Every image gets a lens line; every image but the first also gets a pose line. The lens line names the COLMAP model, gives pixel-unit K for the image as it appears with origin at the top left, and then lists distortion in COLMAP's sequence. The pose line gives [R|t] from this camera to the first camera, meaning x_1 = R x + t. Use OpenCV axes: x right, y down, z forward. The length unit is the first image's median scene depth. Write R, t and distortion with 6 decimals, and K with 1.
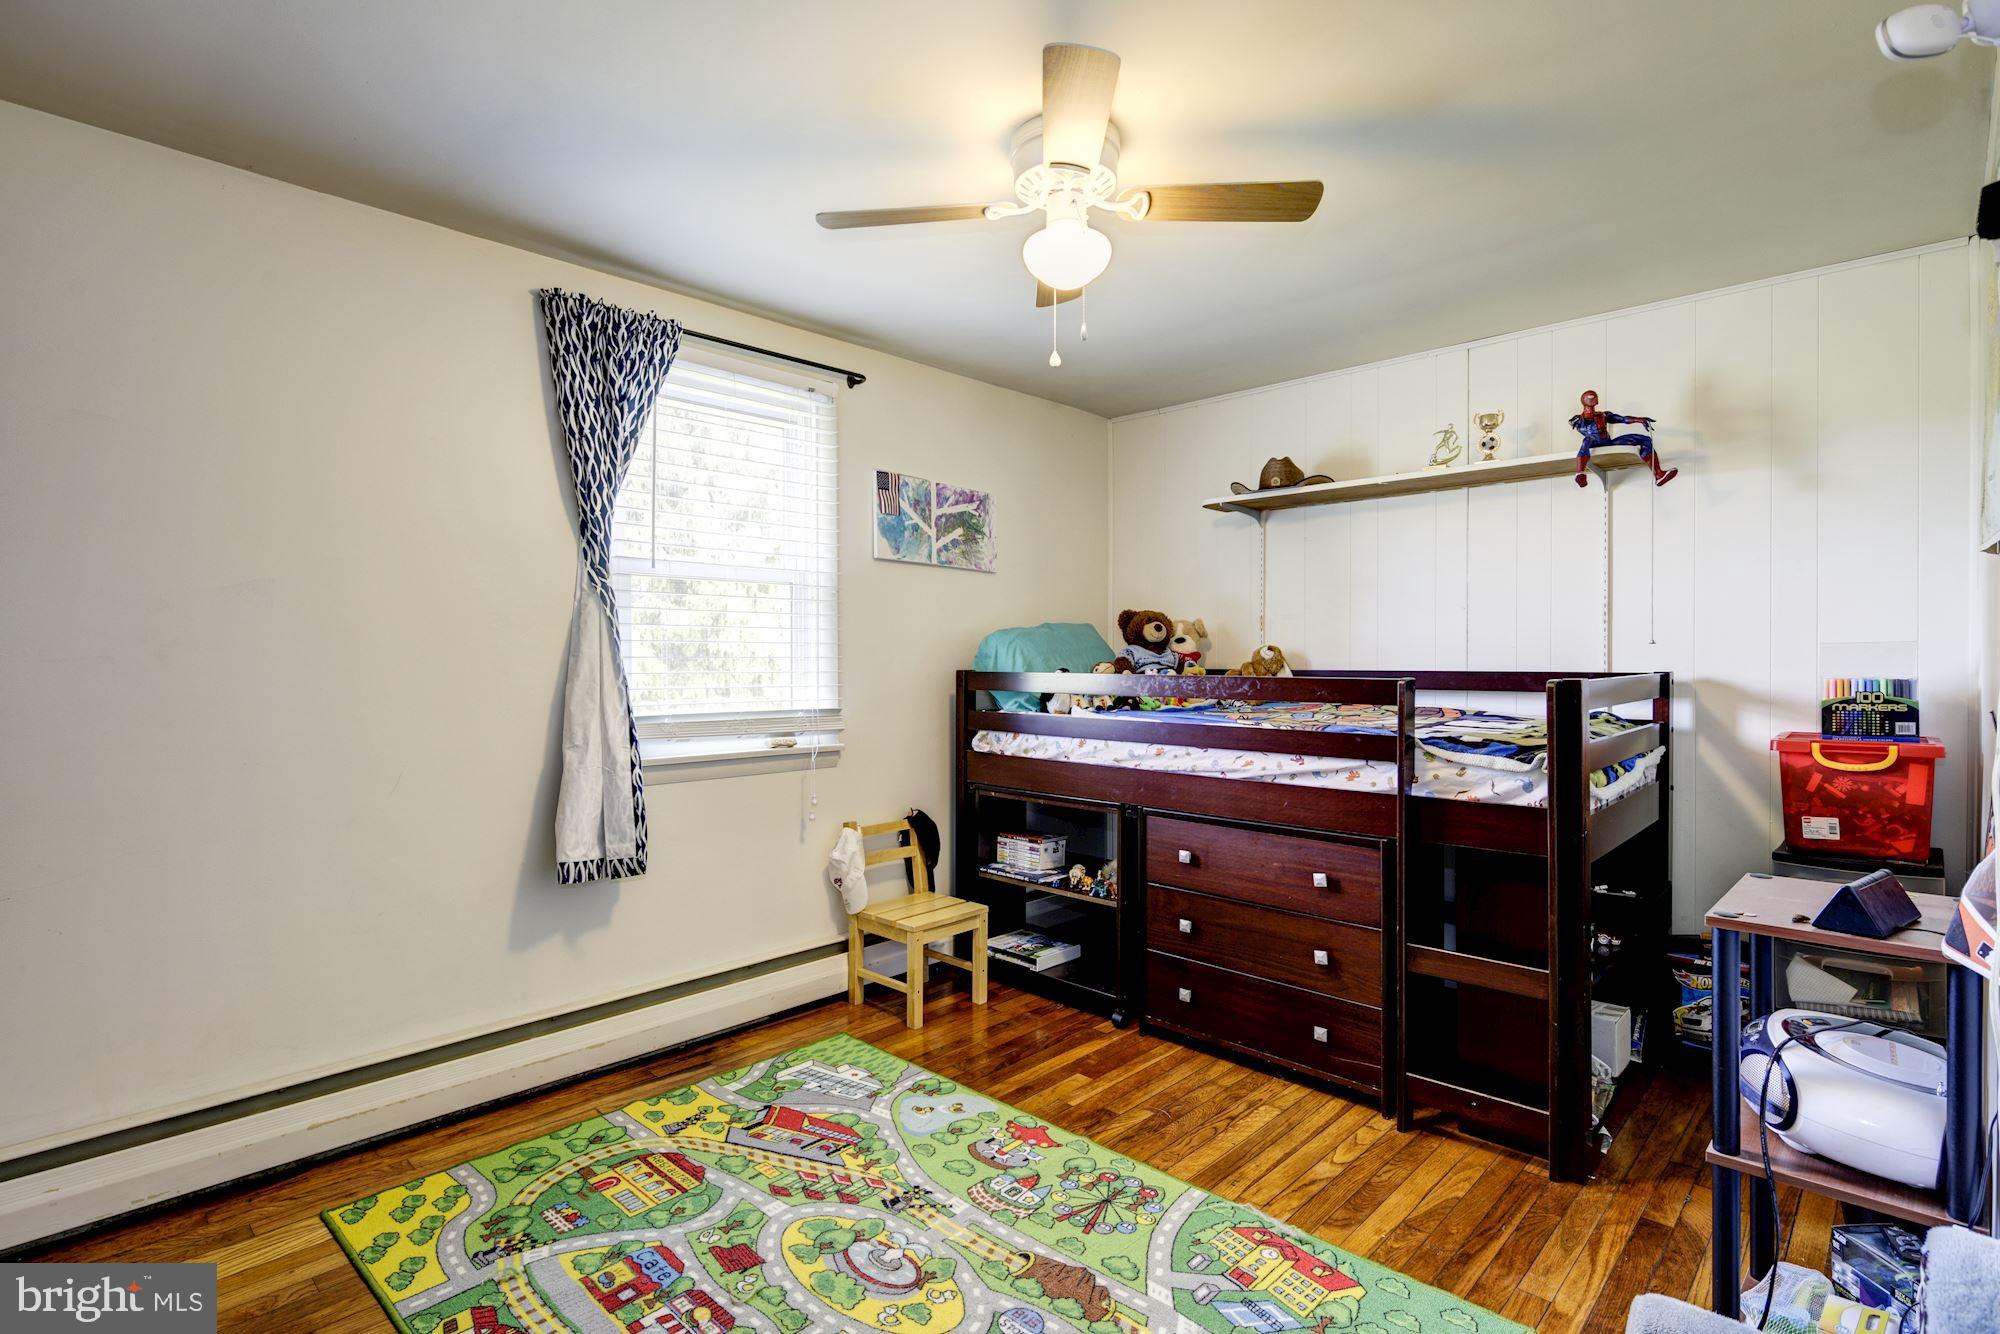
lens RADIAL K [[979.8, 0, 988.0], [0, 979.8, 662.5], [0, 0, 1]] dist [0.002833, -0.004152]
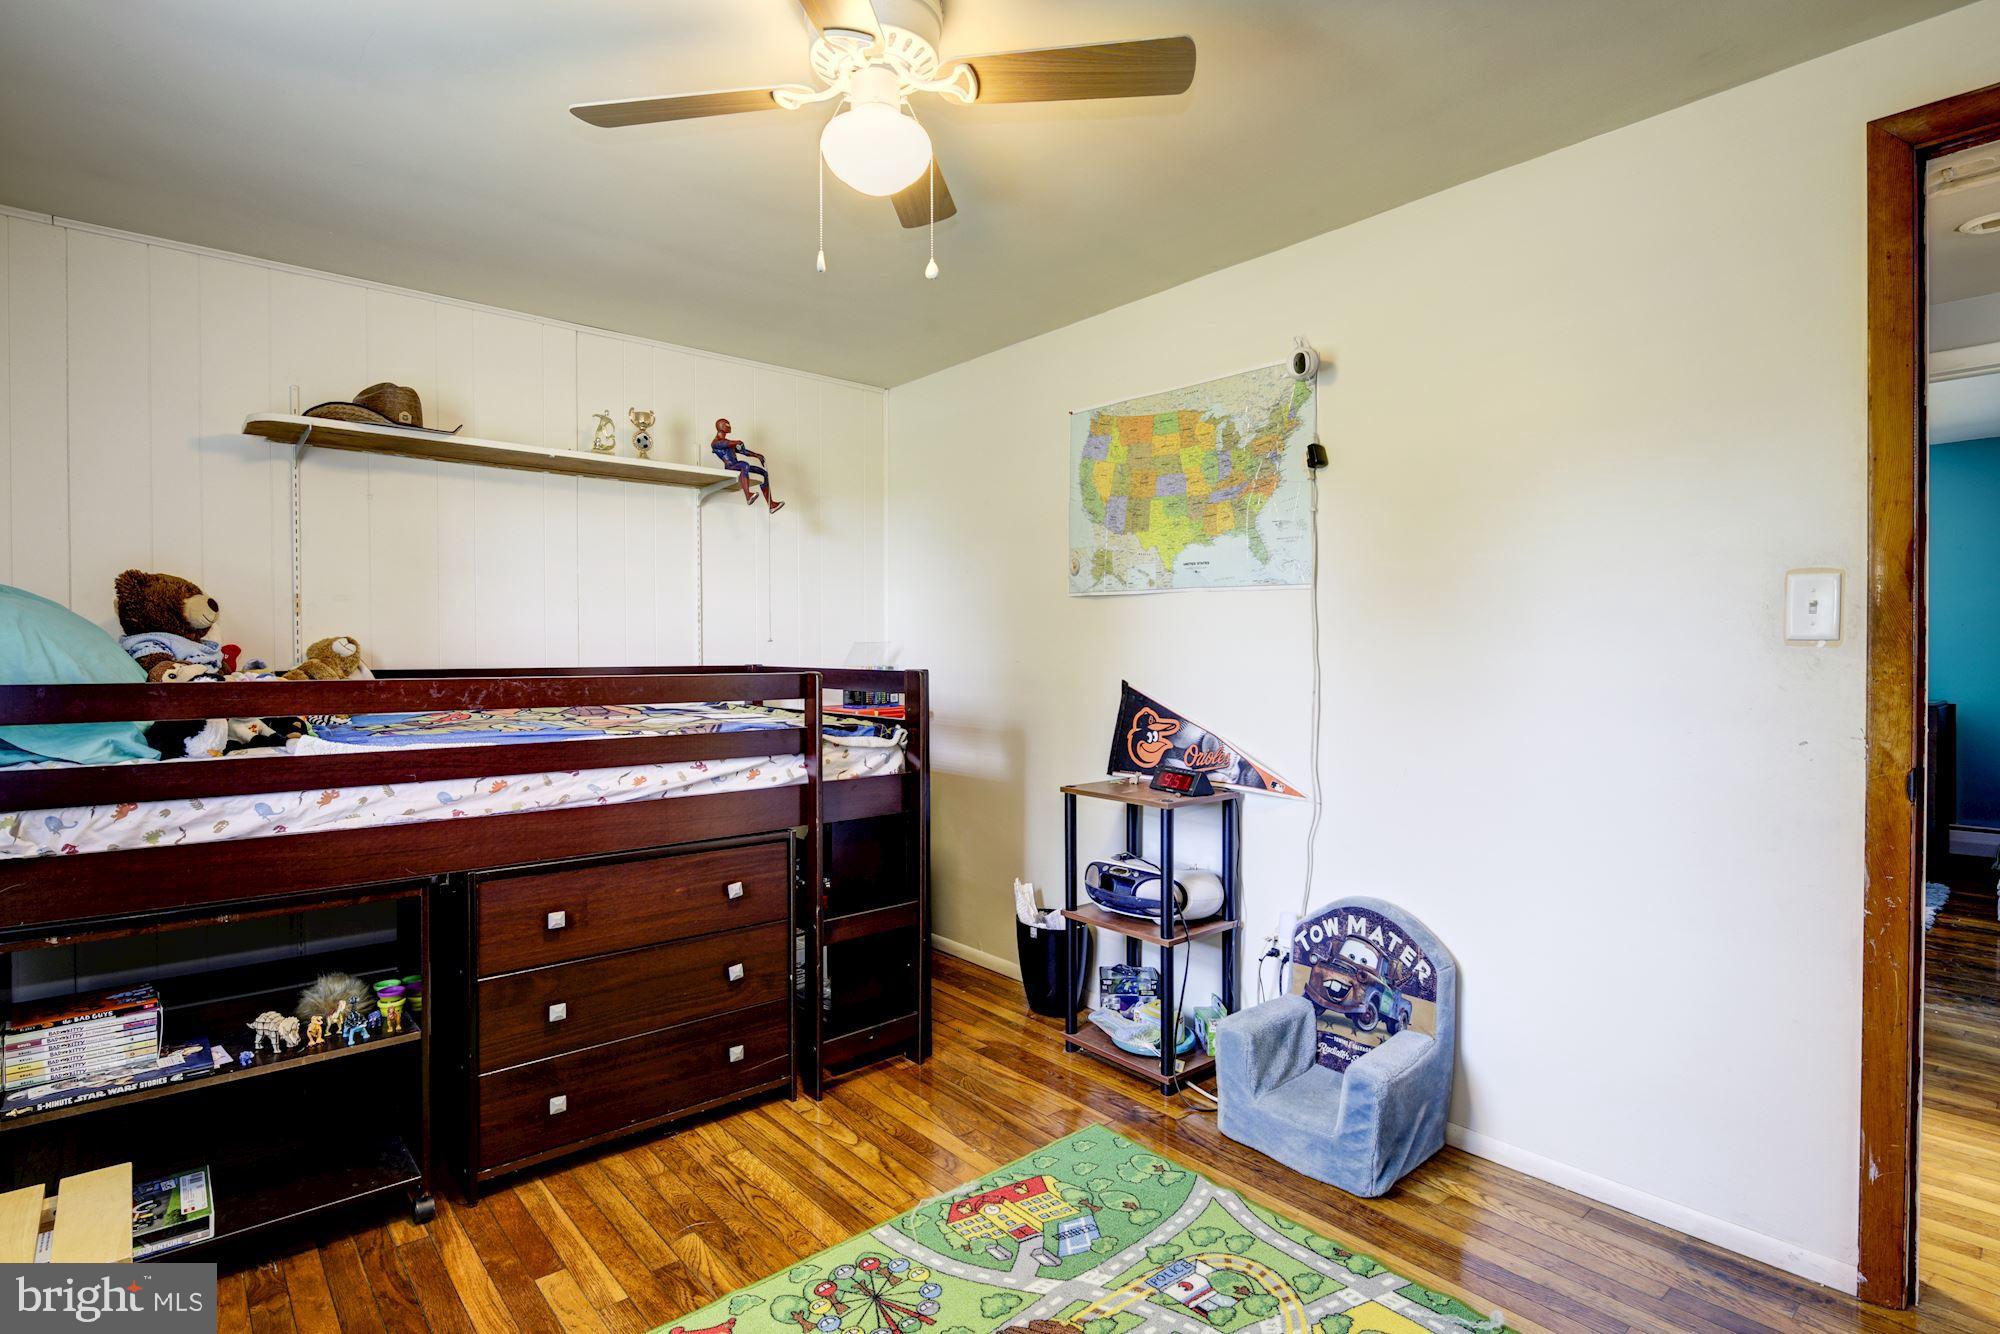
lens RADIAL K [[979.8, 0, 1006.5], [0, 979.8, 663.2], [0, 0, 1]] dist [0.002833, -0.004152]
pose [[0.078716, -0.012130, 0.996823, -0.605249], [0.007009, 0.999908, 0.011614, -0.004552], [-0.996872, 0.006073, 0.078794, 0.703532]]
